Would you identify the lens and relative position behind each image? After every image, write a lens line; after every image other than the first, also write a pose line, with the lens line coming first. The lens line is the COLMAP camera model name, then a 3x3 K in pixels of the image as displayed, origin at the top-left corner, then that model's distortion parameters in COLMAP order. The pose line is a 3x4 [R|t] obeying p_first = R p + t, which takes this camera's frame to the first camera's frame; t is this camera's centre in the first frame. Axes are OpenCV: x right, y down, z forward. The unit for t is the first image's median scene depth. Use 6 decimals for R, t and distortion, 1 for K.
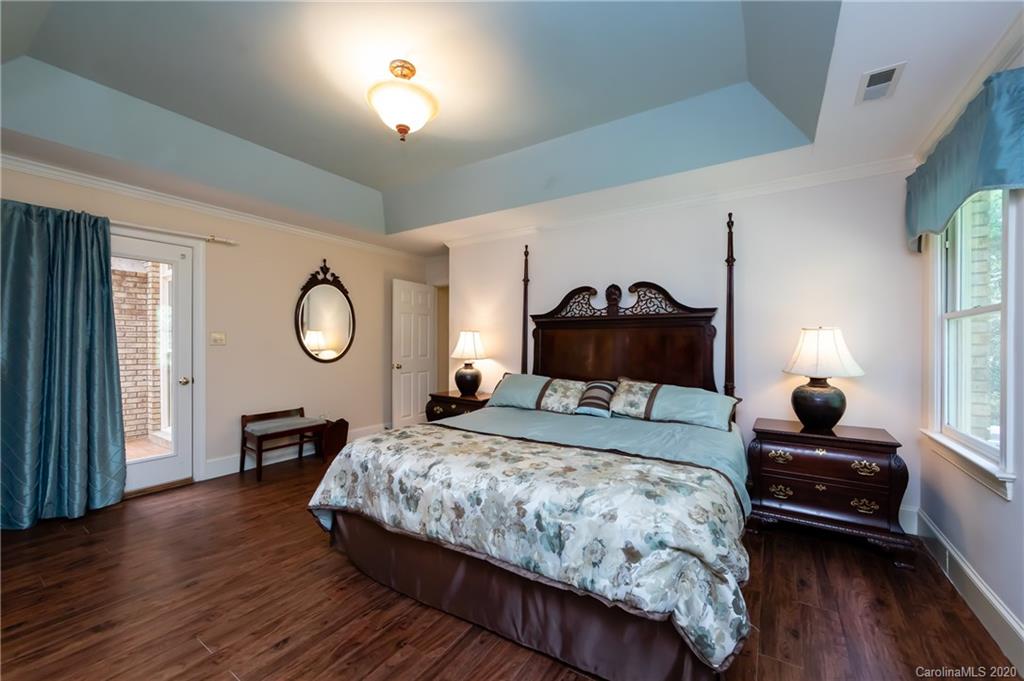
lens RADIAL K [[402.4, 0, 513.5], [0, 402.4, 344.2], [0, 0, 1]] dist [-0.000105, -0.000233]
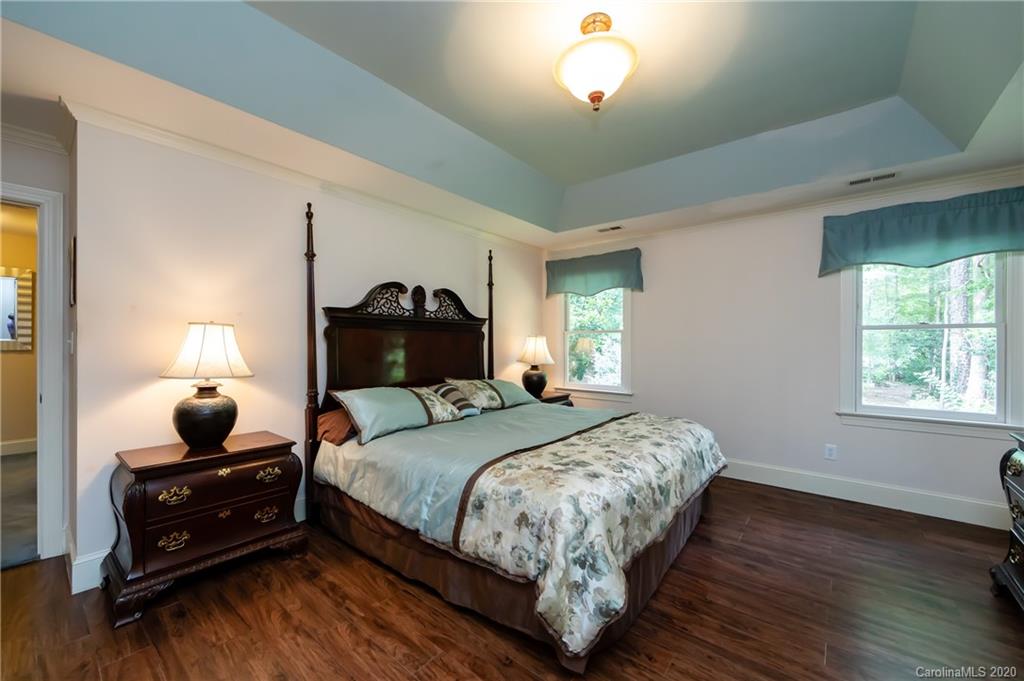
lens RADIAL K [[402.4, 0, 513.5], [0, 402.4, 344.2], [0, 0, 1]] dist [-0.000105, -0.000233]
pose [[0.106211, -0.006117, 0.994325, -0.724826], [0.001517, 0.999981, 0.005990, -0.012024], [-0.994342, 0.000872, 0.106218, 0.688709]]
